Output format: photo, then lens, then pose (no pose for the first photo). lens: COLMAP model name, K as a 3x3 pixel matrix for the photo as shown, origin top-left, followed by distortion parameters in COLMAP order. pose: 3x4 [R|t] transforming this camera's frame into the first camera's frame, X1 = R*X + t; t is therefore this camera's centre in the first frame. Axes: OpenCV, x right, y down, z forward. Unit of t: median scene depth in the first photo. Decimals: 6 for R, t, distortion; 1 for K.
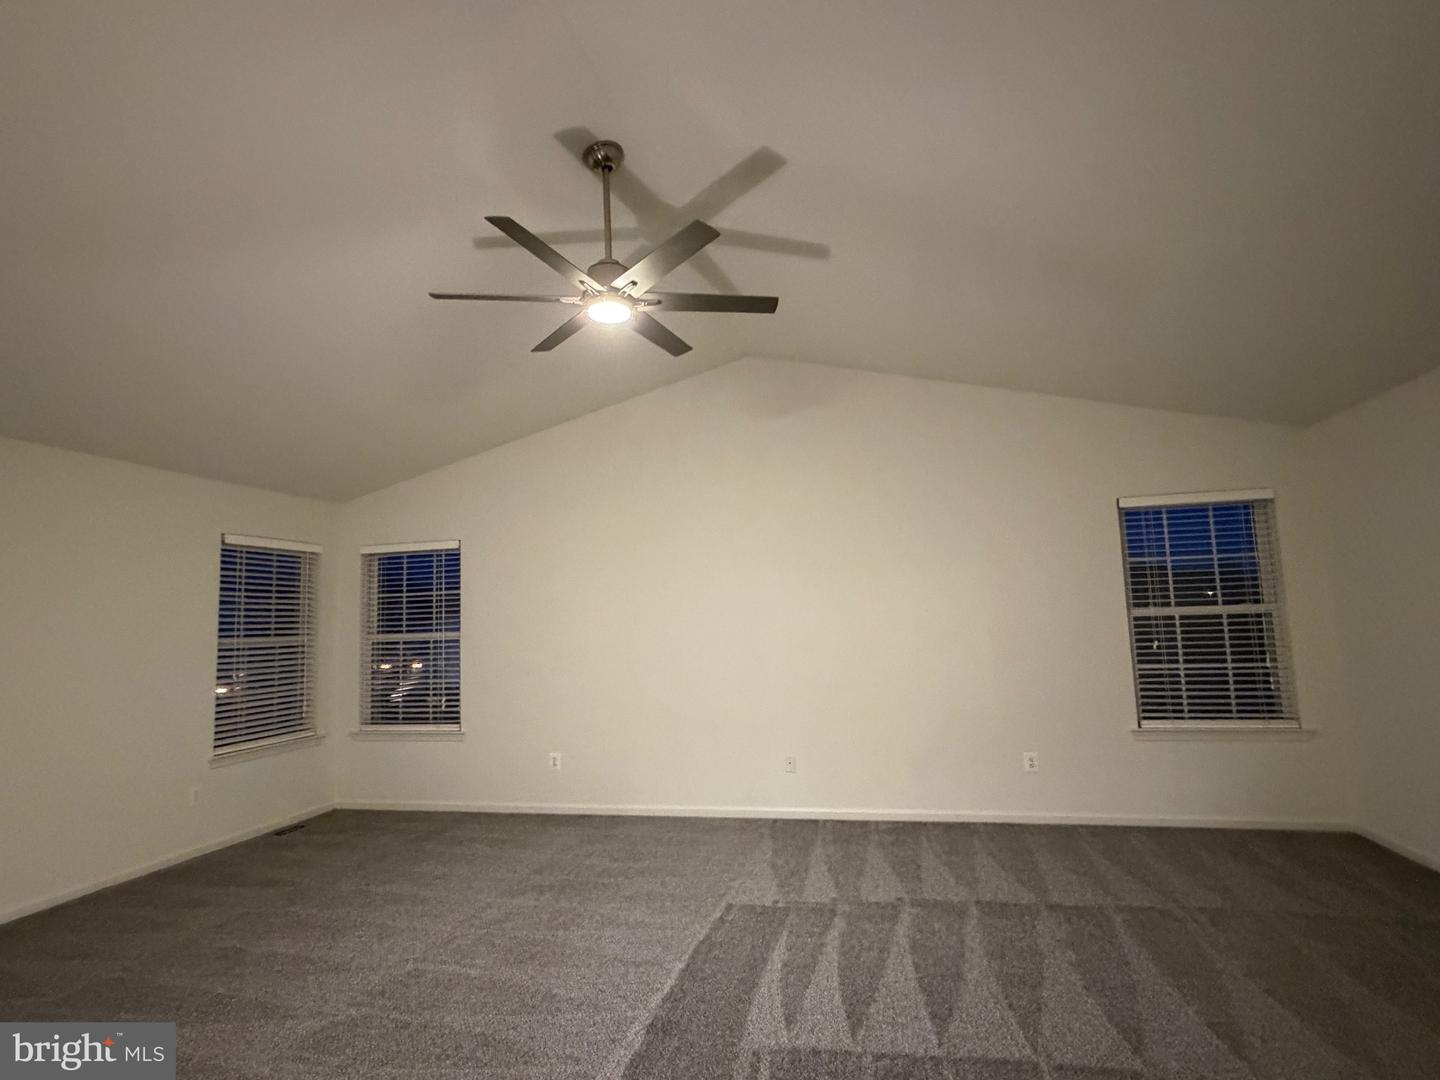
lens RADIAL K [[736.0, 0, 720.0], [0, 736.0, 540.0], [0, 0, 1]] dist [0.003859, 0.000351]
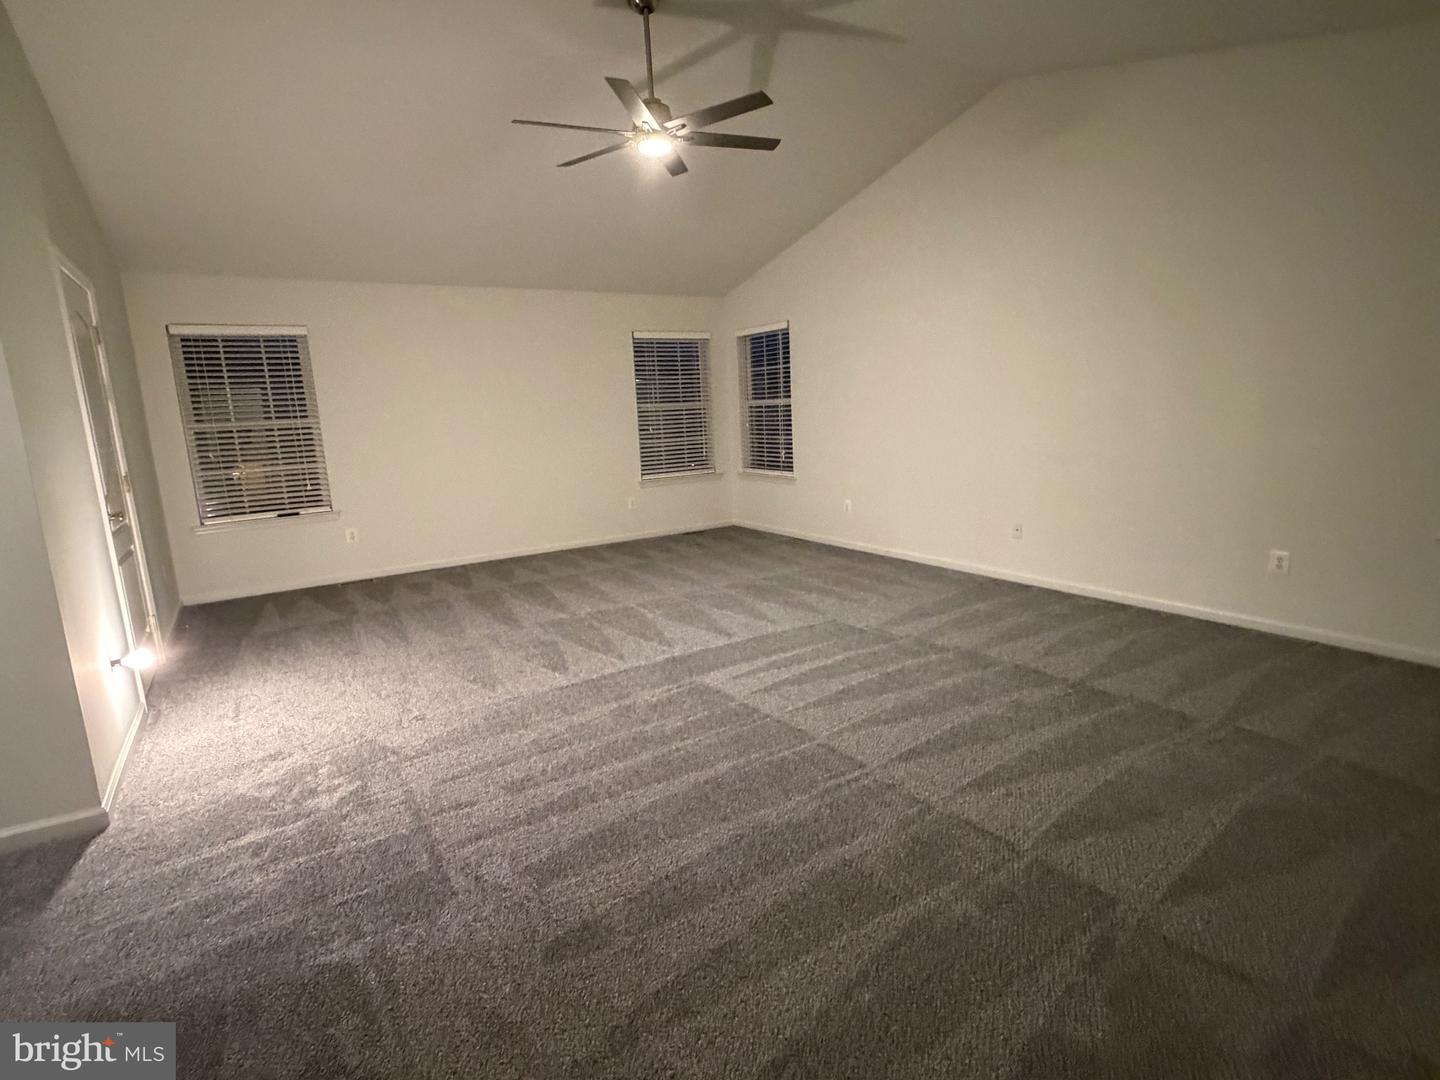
lens RADIAL K [[736.0, 0, 720.0], [0, 736.0, 540.0], [0, 0, 1]] dist [0.003859, 0.000351]
pose [[0.712867, 0.131241, -0.688910, 0.604626], [0.098883, 0.953709, 0.284008, -0.014914], [0.694293, -0.270582, 0.666890, 0.044576]]
